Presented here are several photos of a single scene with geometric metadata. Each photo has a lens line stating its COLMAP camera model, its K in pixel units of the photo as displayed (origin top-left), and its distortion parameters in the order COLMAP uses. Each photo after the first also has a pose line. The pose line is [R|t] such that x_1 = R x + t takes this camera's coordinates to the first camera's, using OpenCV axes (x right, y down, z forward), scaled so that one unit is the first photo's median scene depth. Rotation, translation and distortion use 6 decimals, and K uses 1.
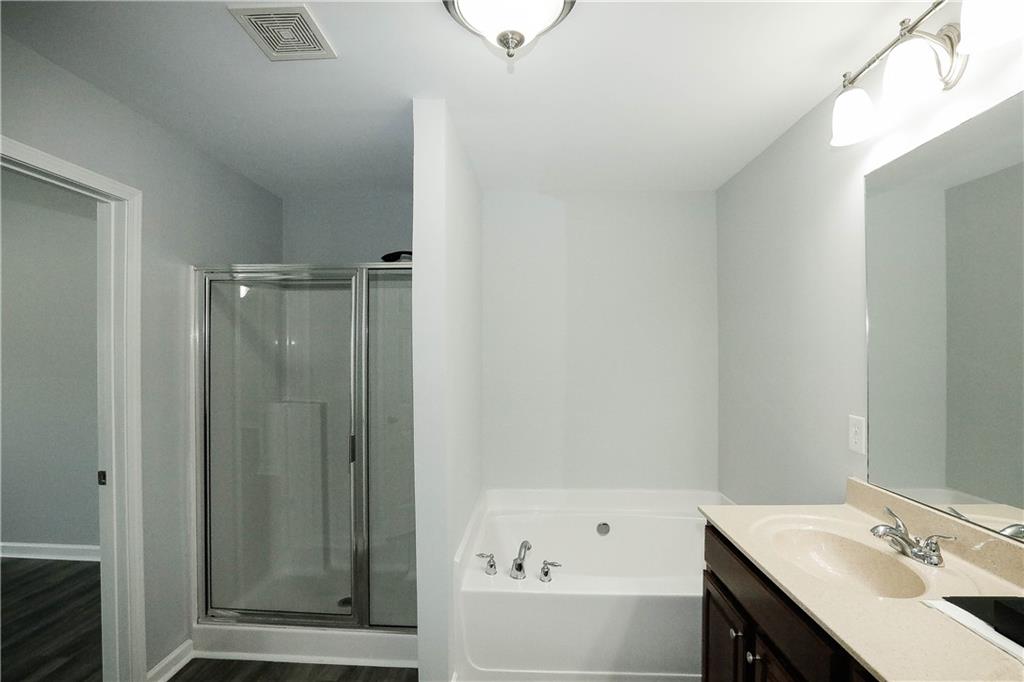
lens RADIAL K [[480.8, 0, 513.5], [0, 480.8, 346.0], [0, 0, 1]] dist [-0.001338, 0.011705]
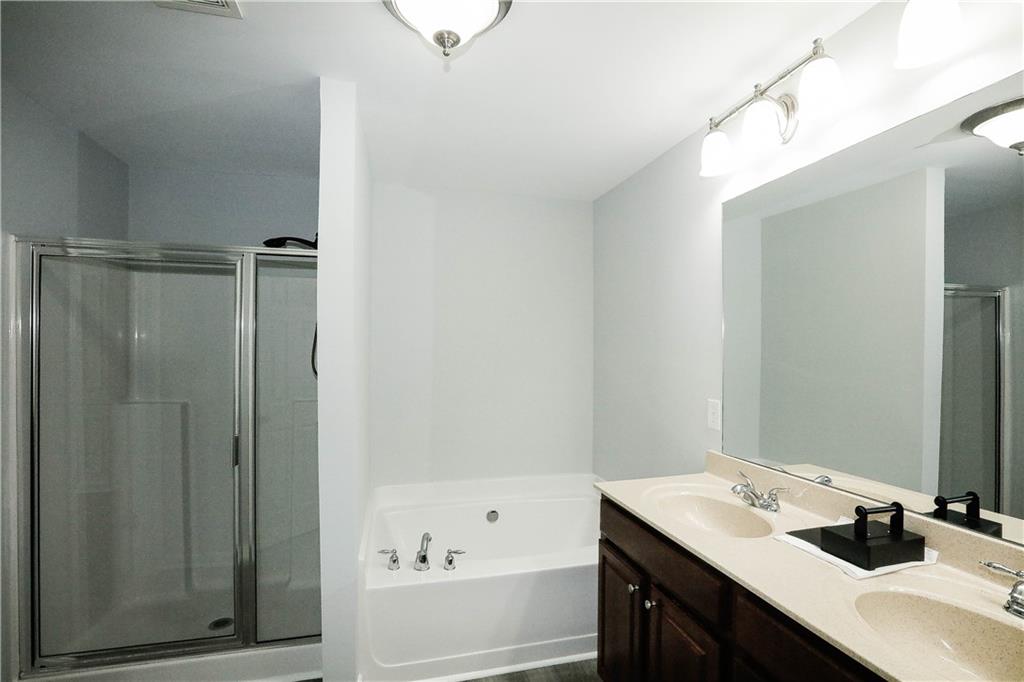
lens RADIAL K [[480.8, 0, 513.5], [0, 480.8, 346.0], [0, 0, 1]] dist [-0.001338, 0.011705]
pose [[0.958612, 0.006780, 0.284634, -0.121697], [-0.008926, 0.999941, 0.006244, 0.006513], [-0.284575, -0.008526, 0.958616, -0.021142]]
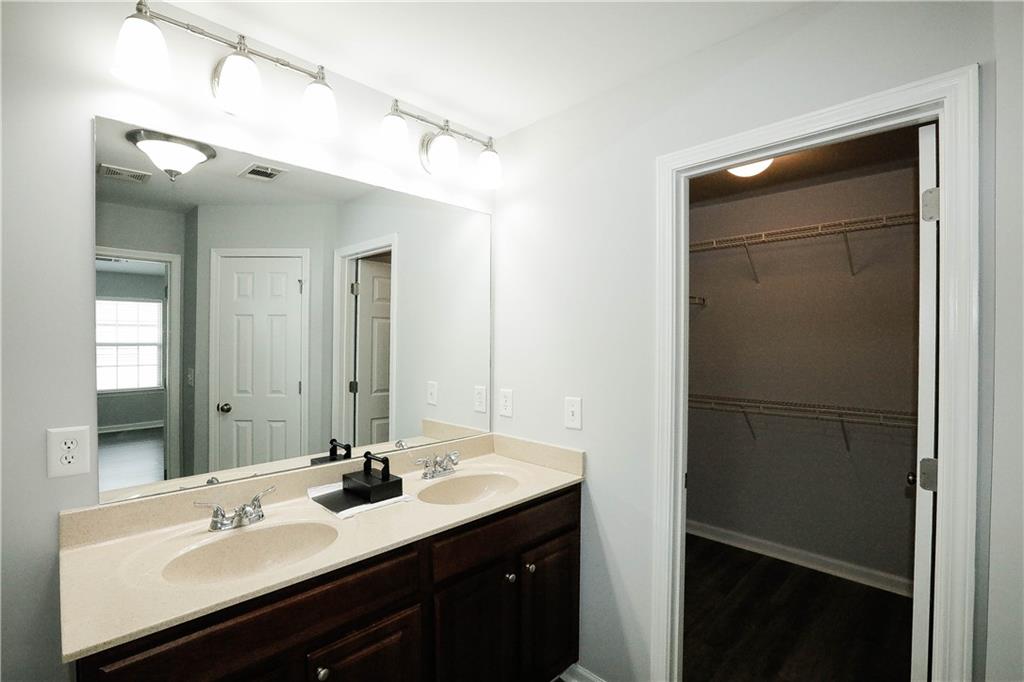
lens RADIAL K [[468.6, 0, 512.0], [0, 468.6, 347.1], [0, 0, 1]] dist [-0.061436, 0.024379]
pose [[-0.735008, -0.006541, 0.678027, -0.262256], [-0.007597, 0.999970, 0.001411, 0.014936], [-0.678016, -0.004114, -0.735036, 1.045471]]
